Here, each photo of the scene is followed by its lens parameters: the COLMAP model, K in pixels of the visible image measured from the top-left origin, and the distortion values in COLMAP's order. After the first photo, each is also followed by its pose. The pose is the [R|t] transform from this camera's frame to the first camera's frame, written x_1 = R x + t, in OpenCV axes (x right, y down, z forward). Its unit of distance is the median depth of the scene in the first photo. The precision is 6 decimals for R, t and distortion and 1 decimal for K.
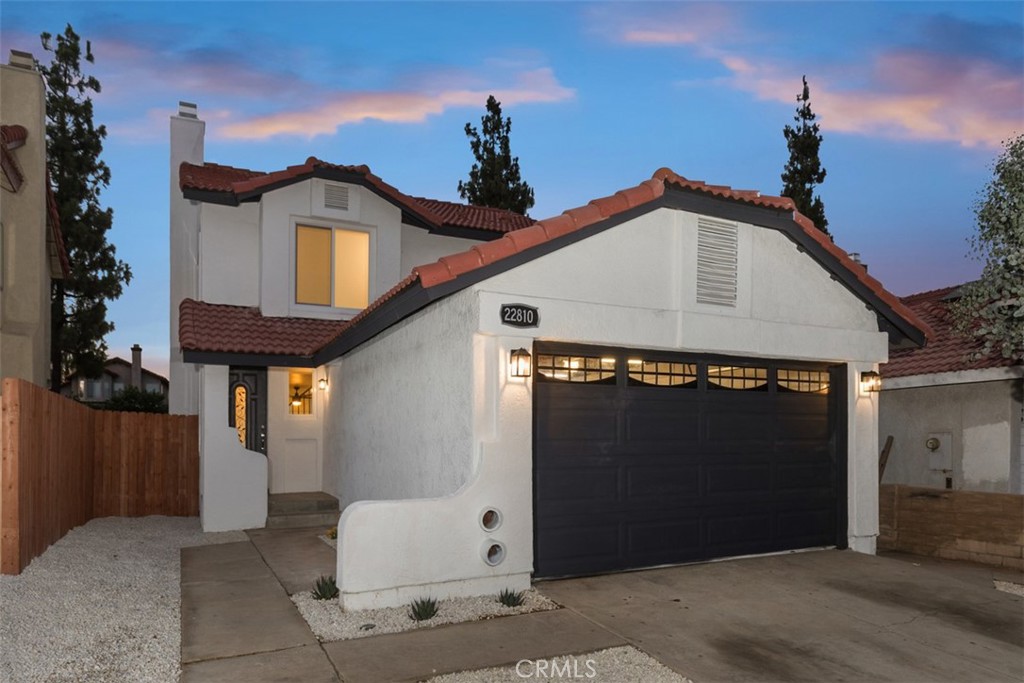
lens RADIAL K [[659.6, 0, 499.2], [0, 659.6, 371.2], [0, 0, 1]] dist [0.001994, -0.002079]
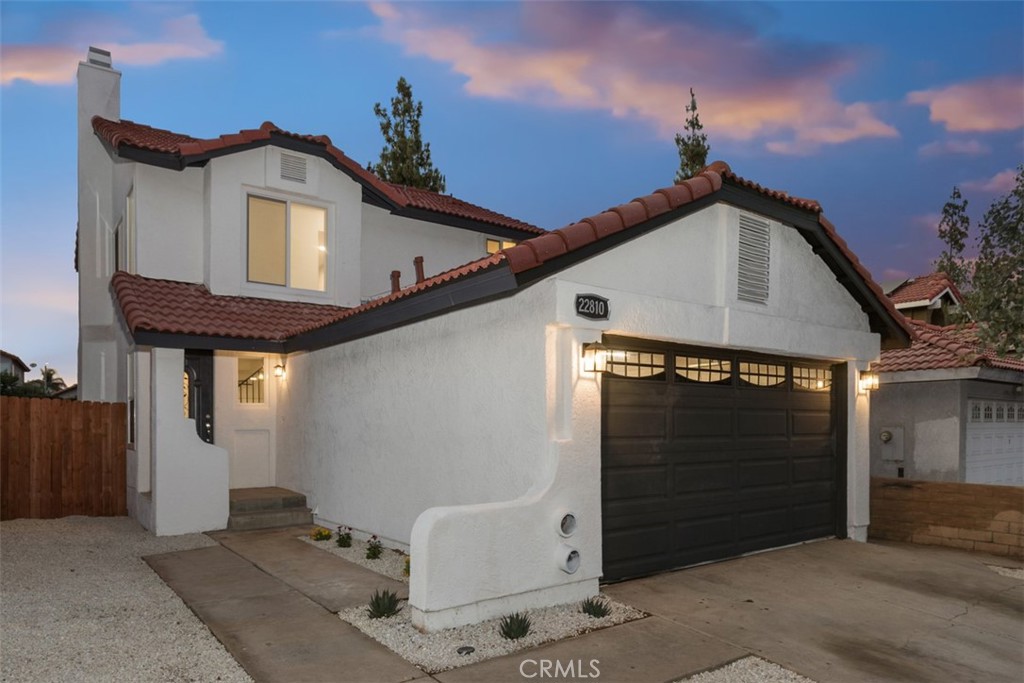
lens RADIAL K [[648.5, 0, 513.3], [0, 648.5, 372.1], [0, 0, 1]] dist [0.002369, 0.000199]
pose [[0.983519, 0.017288, 0.179975, -0.181032], [-0.021129, 0.999588, 0.019447, -0.005031], [-0.179565, -0.022929, 0.983479, 0.079173]]
